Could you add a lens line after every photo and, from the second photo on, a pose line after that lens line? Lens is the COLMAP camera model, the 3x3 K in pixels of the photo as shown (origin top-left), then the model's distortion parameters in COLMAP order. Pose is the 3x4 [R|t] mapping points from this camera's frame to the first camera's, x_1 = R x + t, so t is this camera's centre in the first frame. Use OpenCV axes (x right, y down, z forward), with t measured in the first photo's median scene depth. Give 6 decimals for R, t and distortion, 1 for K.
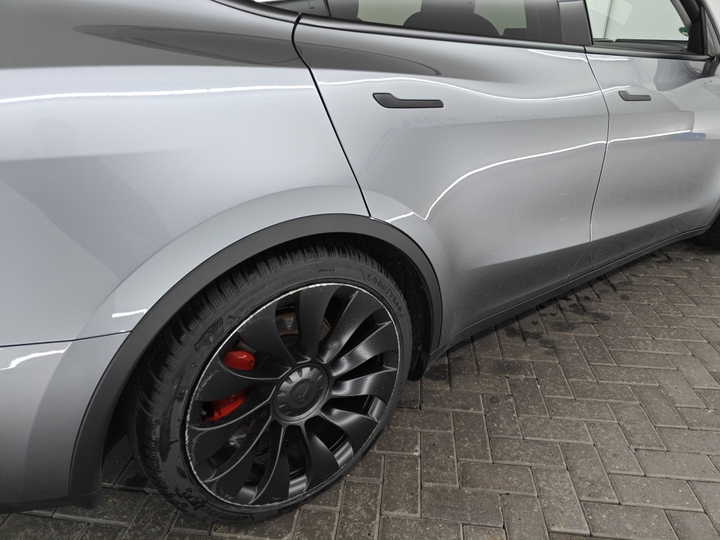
lens RADIAL K [[495.7, 0, 356.1], [0, 495.7, 271.3], [0, 0, 1]] dist [0.006795, -0.001899]
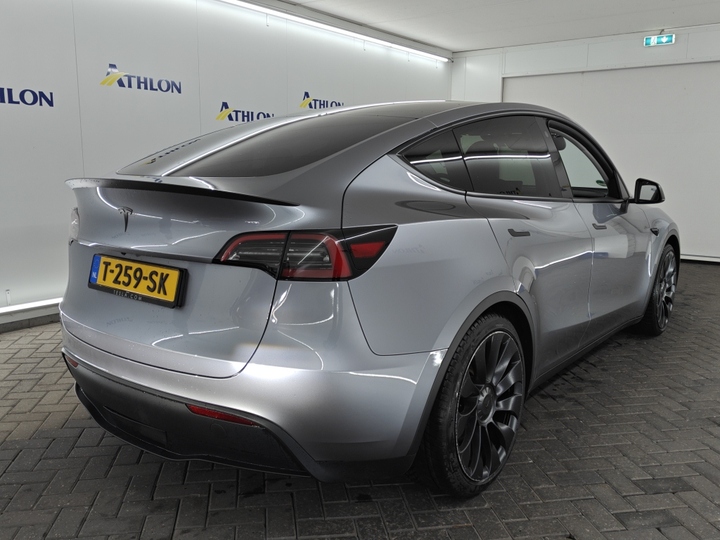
lens RADIAL K [[611.9, 0, 360.0], [0, 611.9, 270.0], [0, 0, 1]] dist [-0.007765, -0.003020]
pose [[0.966153, -0.043006, 0.254360, -0.883370], [0.109495, 0.961146, -0.253396, 0.251099], [-0.233580, 0.272670, 0.933323, -0.789134]]
